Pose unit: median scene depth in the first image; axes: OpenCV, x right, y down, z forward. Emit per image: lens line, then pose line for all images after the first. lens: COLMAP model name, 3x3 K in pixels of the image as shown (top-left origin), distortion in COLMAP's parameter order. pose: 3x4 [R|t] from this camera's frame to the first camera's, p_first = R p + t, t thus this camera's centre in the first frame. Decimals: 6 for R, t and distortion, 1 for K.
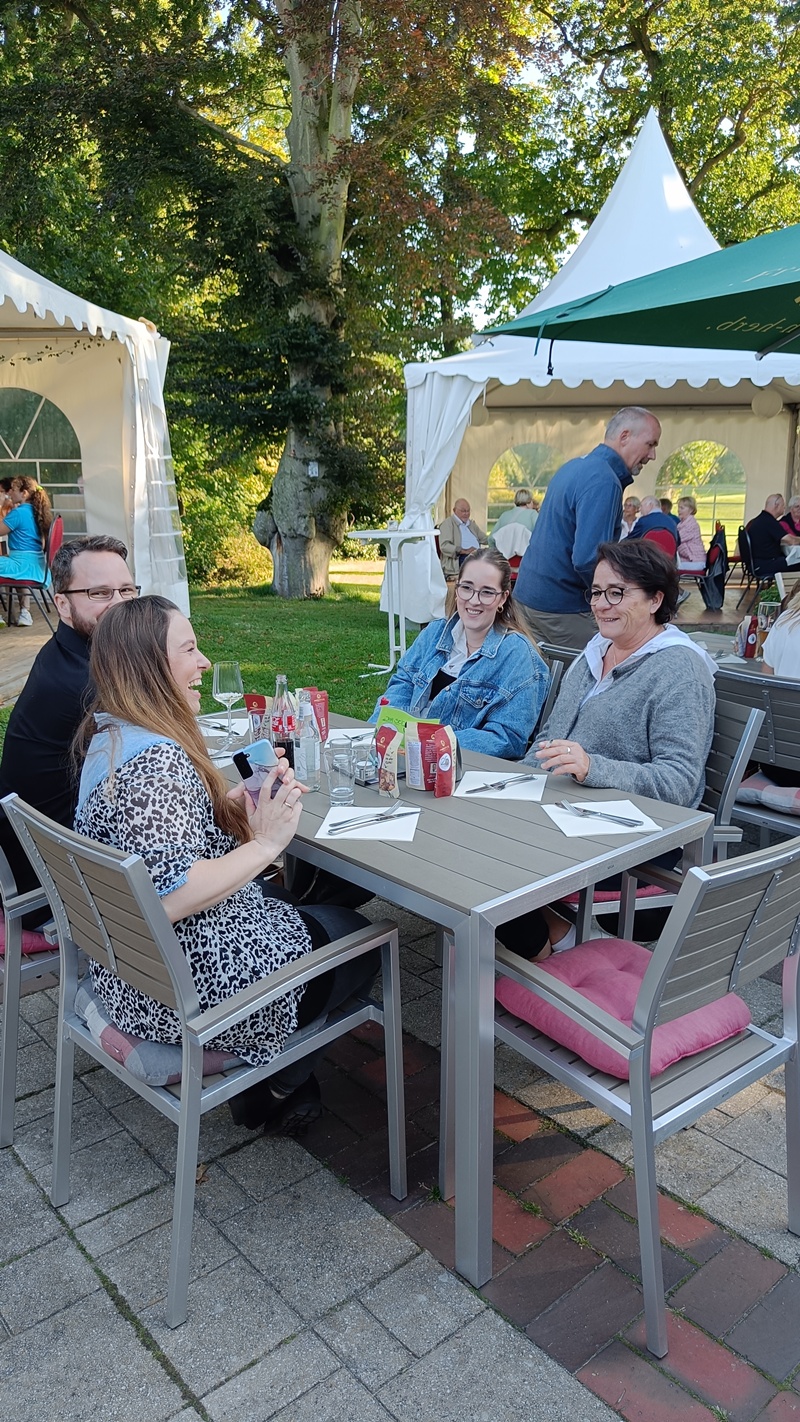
lens RADIAL K [[980.5, 0, 411.6], [0, 980.5, 708.3], [0, 0, 1]] dist [0.002388, 0.002953]
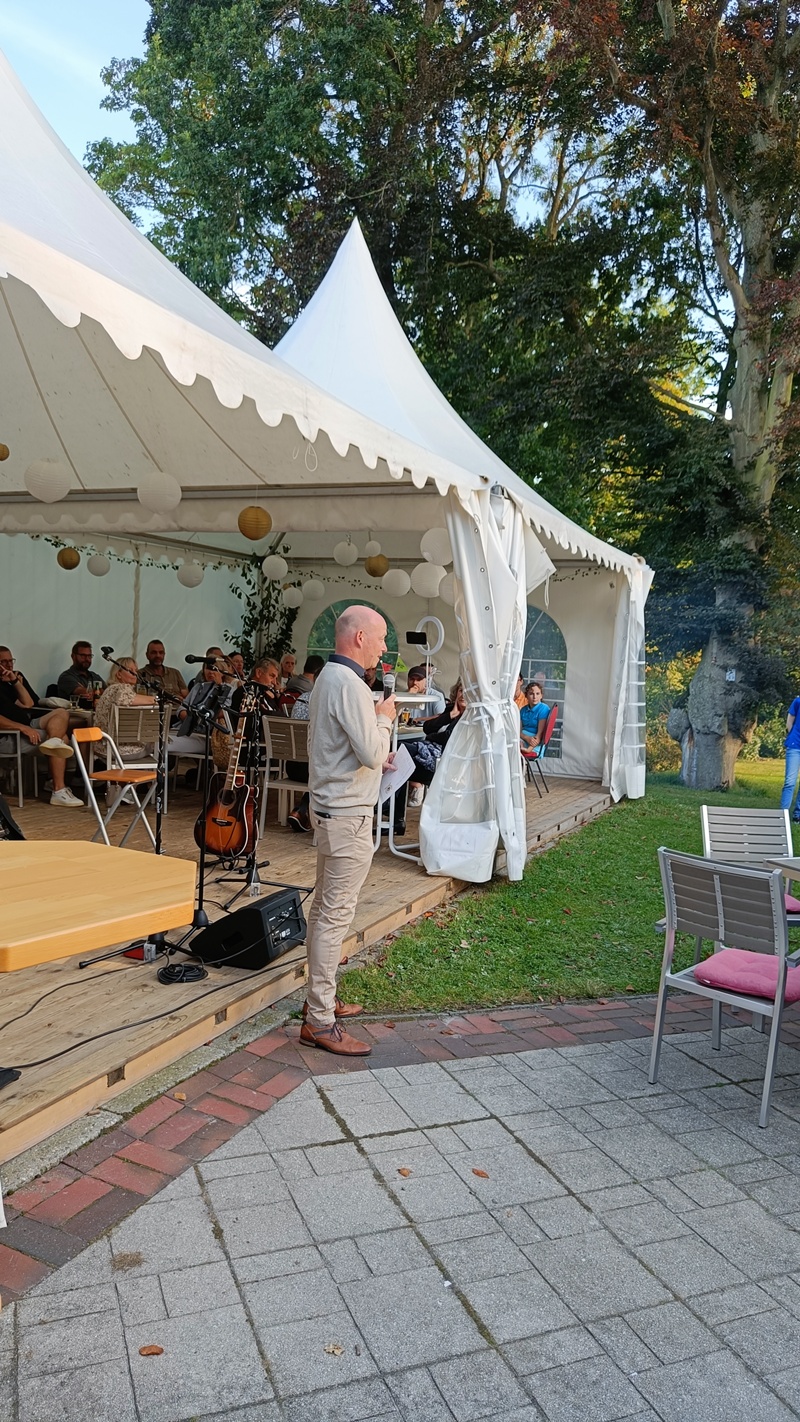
lens RADIAL K [[980.5, 0, 410.6], [0, 980.5, 711.7], [0, 0, 1]] dist [0.002388, 0.002953]
pose [[0.943179, 0.065459, -0.325774, -0.080492], [-0.125512, 0.977956, -0.166880, 0.027502], [0.307668, 0.198286, 0.930603, -0.136062]]
